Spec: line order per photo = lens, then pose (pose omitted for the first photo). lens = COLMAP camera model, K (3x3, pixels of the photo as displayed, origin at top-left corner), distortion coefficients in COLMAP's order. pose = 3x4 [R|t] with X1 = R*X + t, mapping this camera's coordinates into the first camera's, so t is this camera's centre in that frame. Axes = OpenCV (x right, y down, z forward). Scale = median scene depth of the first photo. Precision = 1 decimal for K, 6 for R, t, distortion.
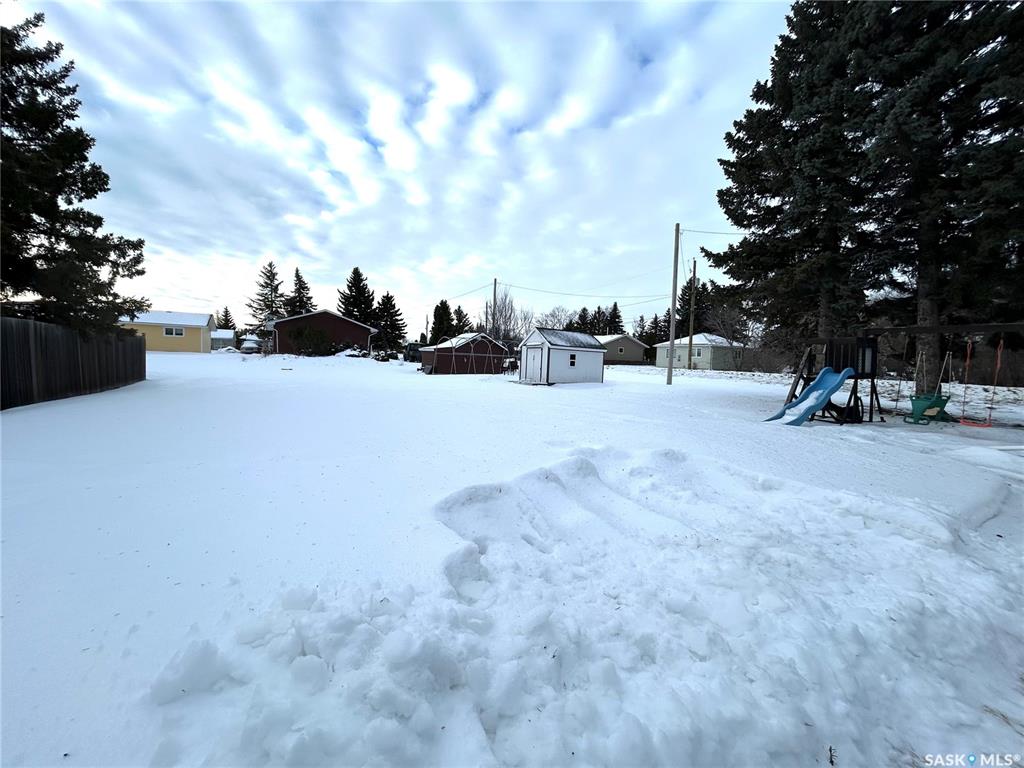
lens RADIAL K [[409.7, 0, 513.2], [0, 409.7, 382.4], [0, 0, 1]] dist [-0.001912, 0.001082]
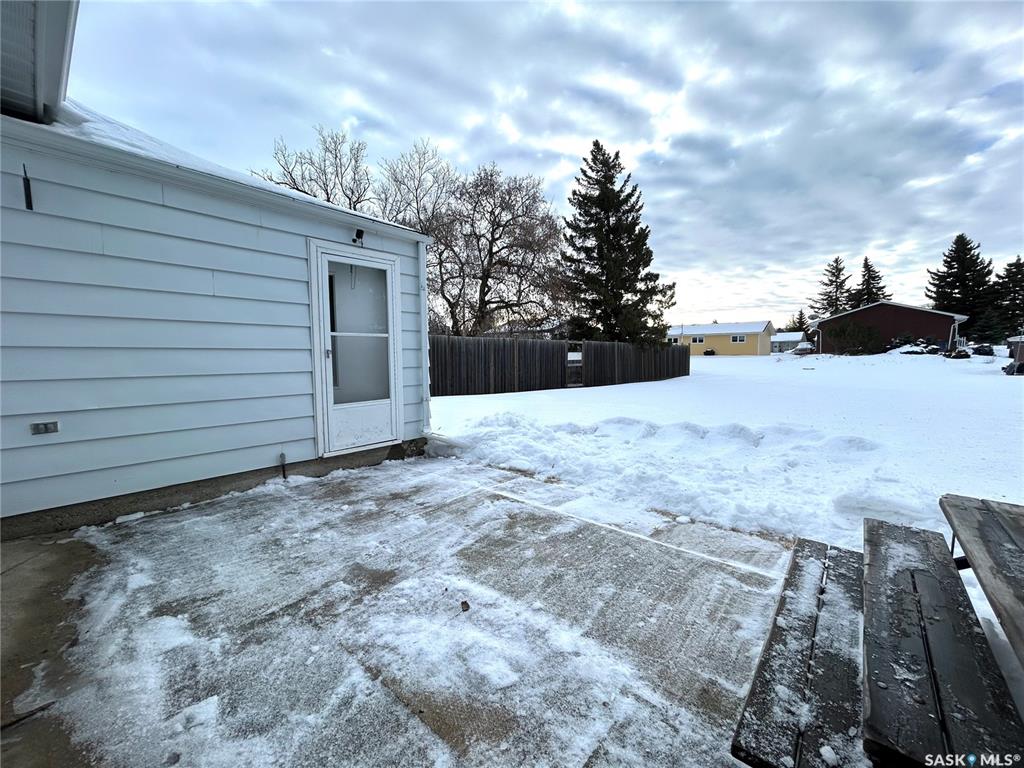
lens RADIAL K [[409.7, 0, 513.2], [0, 409.7, 382.4], [0, 0, 1]] dist [-0.001912, 0.001082]
pose [[0.316310, 0.026842, -0.948276, 0.114312], [-0.031221, 0.999353, 0.017873, 0.004004], [0.948142, 0.023953, 0.316943, -0.012701]]
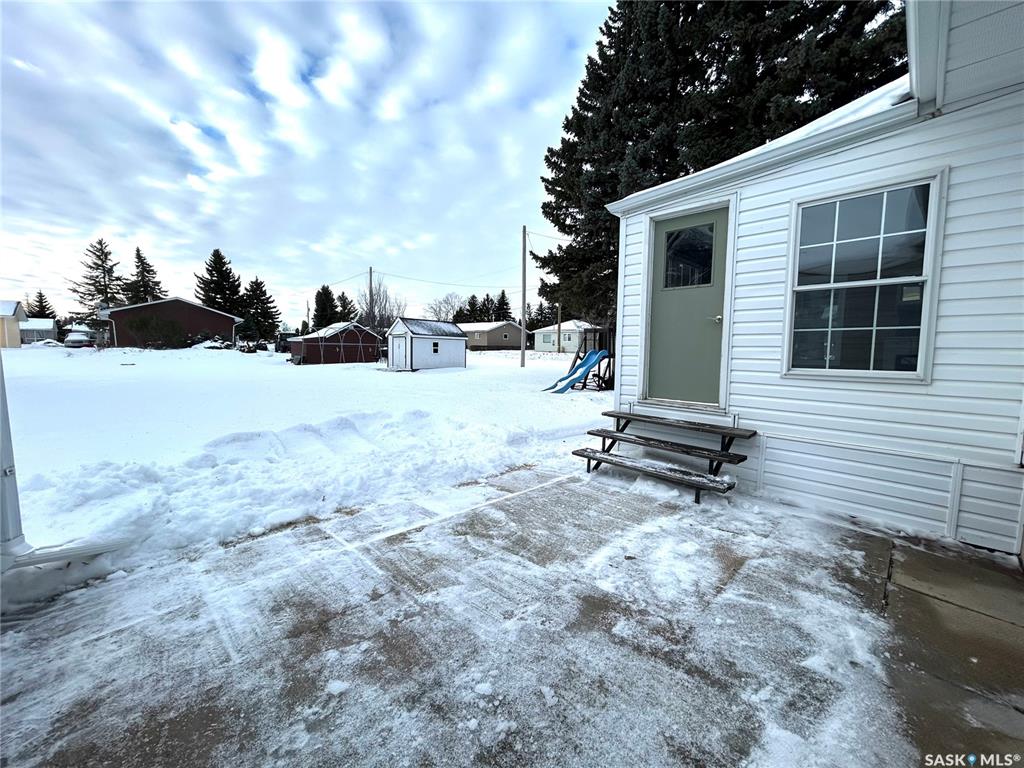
lens RADIAL K [[409.7, 0, 513.2], [0, 409.7, 382.4], [0, 0, 1]] dist [-0.001912, 0.001082]
pose [[0.970938, -0.042670, 0.235499, 0.039839], [0.034753, 0.998686, 0.037670, 0.002155], [-0.236796, -0.028391, 0.971144, -0.055523]]
